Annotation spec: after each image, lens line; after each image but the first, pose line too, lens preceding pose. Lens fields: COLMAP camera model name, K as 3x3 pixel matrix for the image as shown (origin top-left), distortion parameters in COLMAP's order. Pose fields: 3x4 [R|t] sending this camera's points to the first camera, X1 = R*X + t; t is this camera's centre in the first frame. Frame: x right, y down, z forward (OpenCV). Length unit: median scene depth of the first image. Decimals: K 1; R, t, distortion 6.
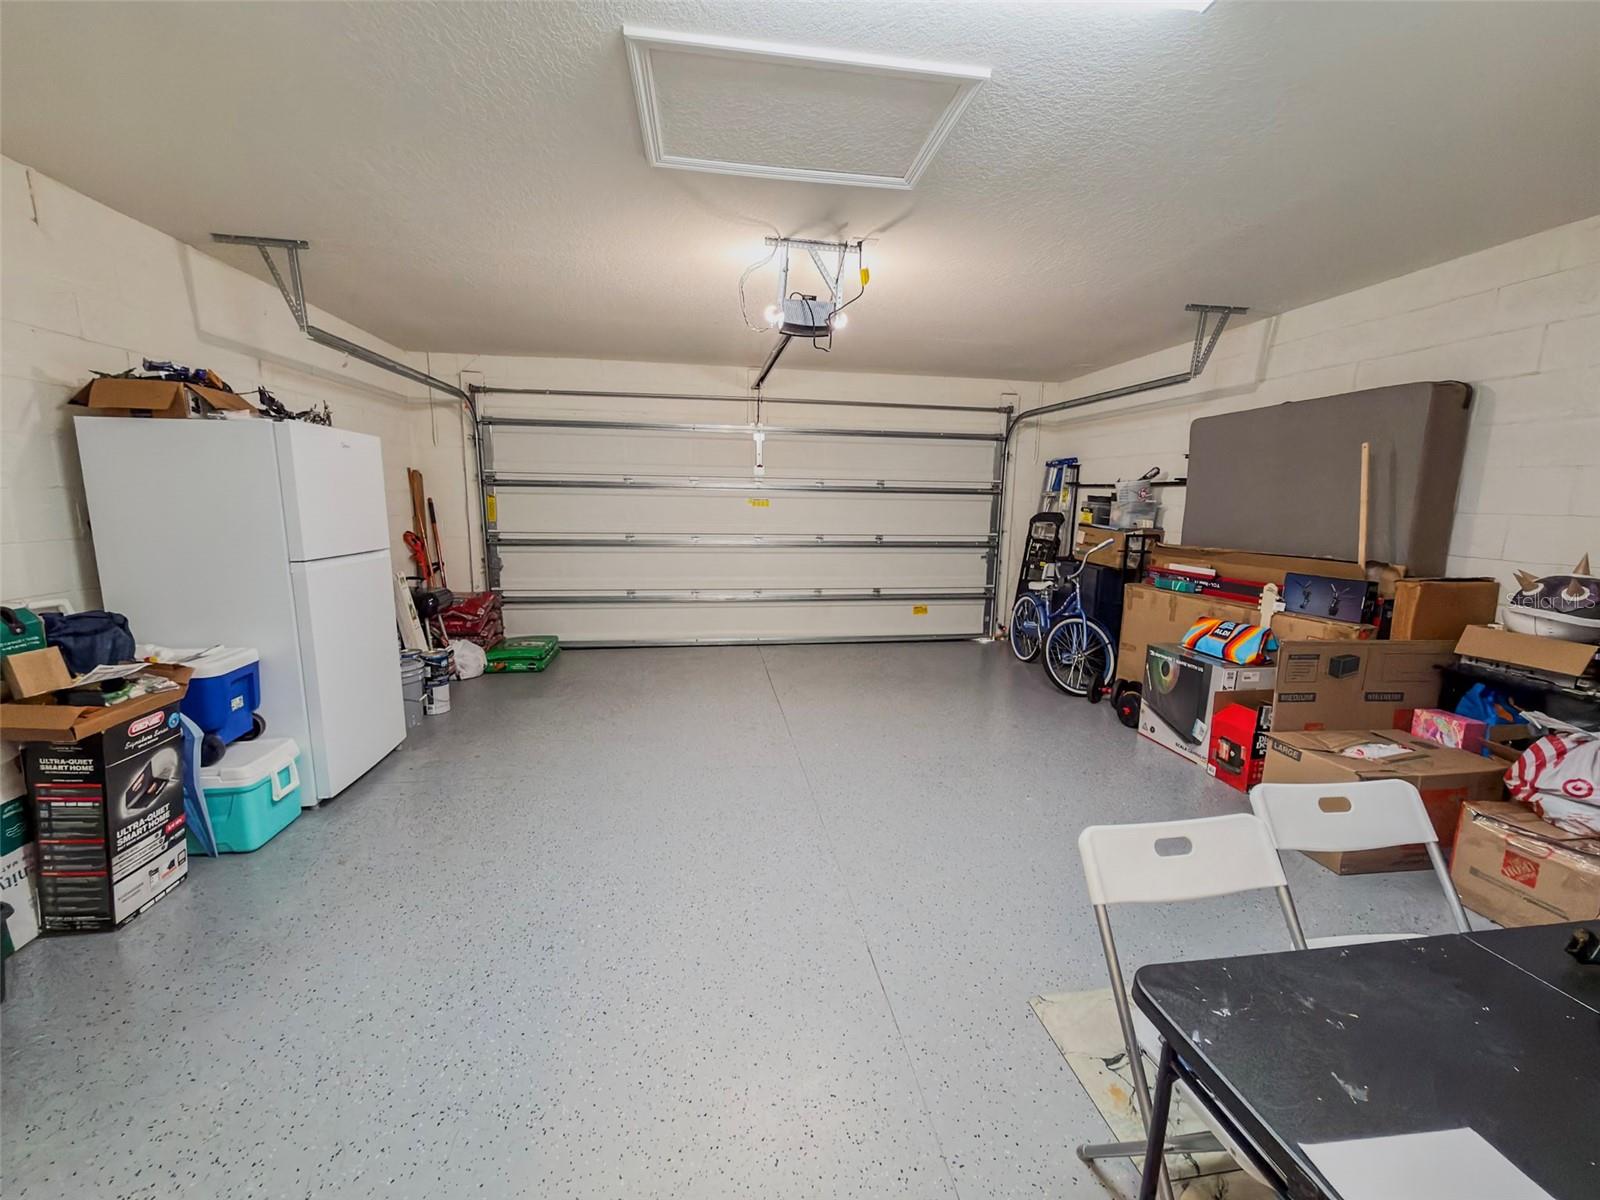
lens RADIAL K [[634.5, 0, 798.8], [0, 634.5, 606.5], [0, 0, 1]] dist [-0.002370, -0.000068]
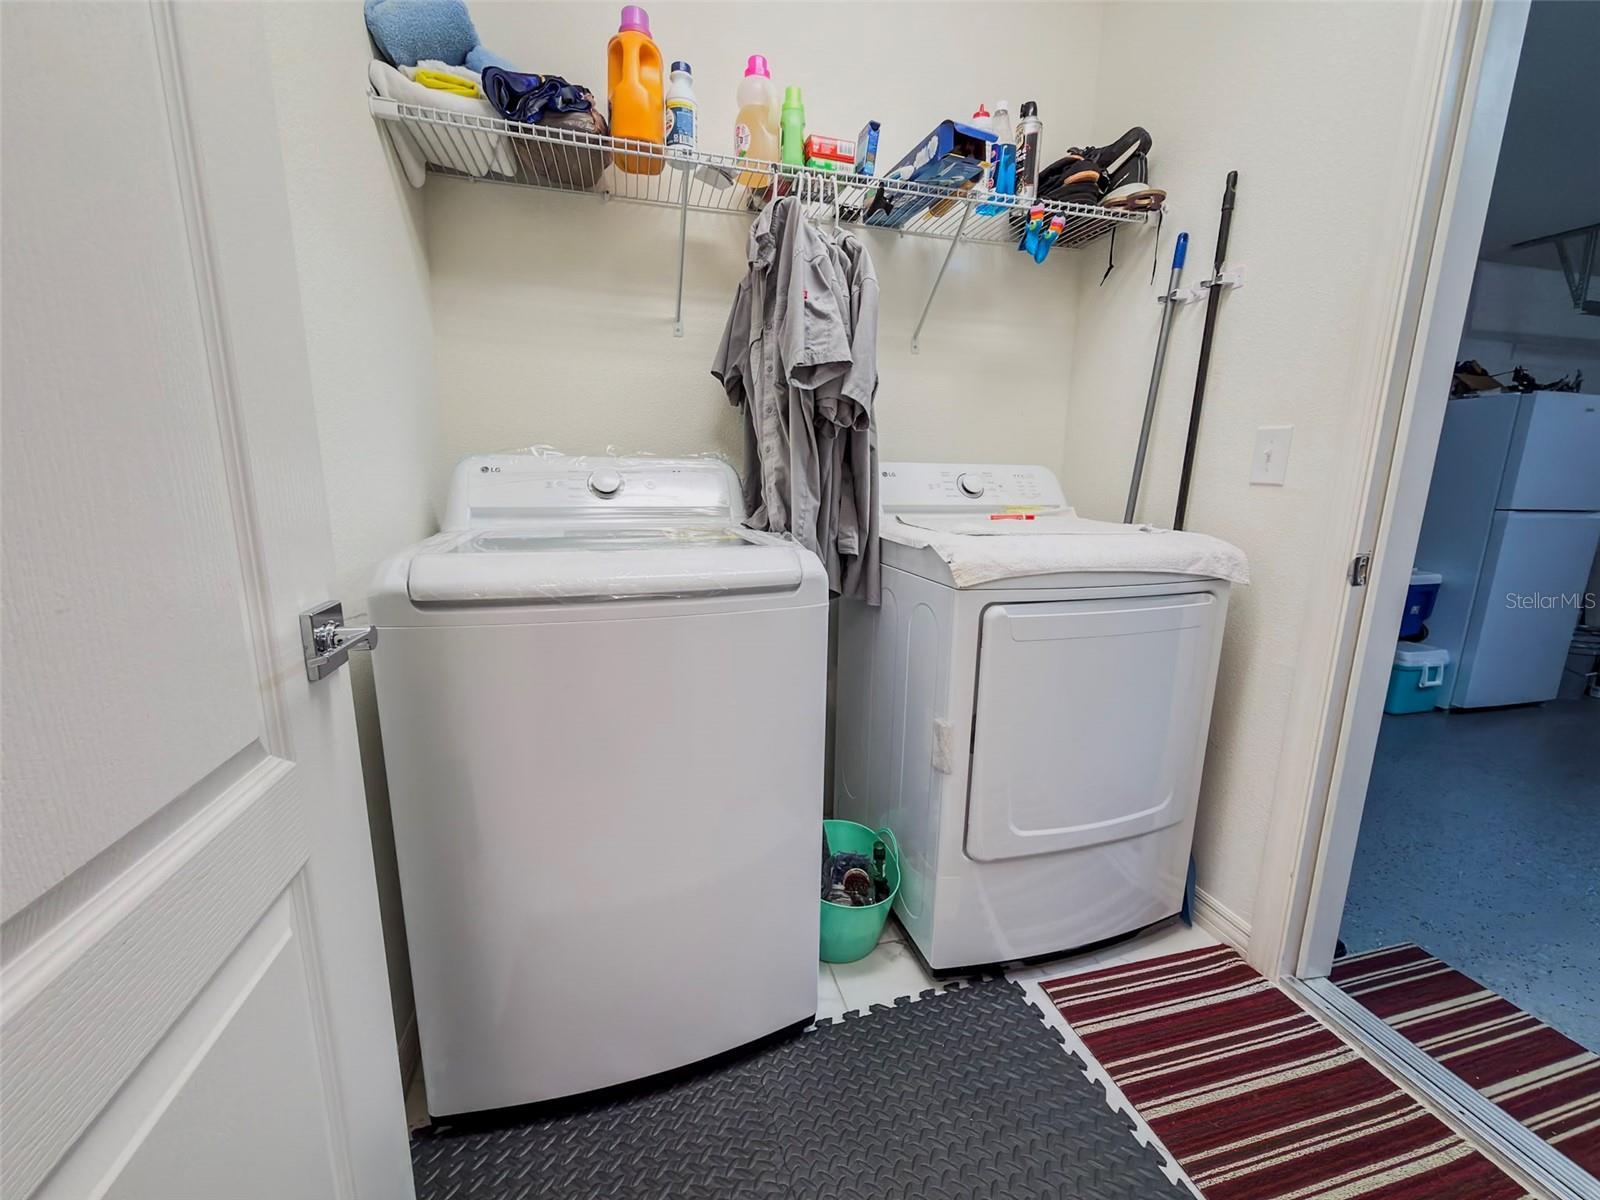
lens RADIAL K [[634.5, 0, 797.6], [0, 634.5, 606.8], [0, 0, 1]] dist [-0.002370, -0.000068]
pose [[0.098756, 0.184559, -0.977847, 0.286036], [-0.177358, 0.970182, 0.165200, 0.144549], [0.979179, 0.157115, 0.128545, -0.436467]]
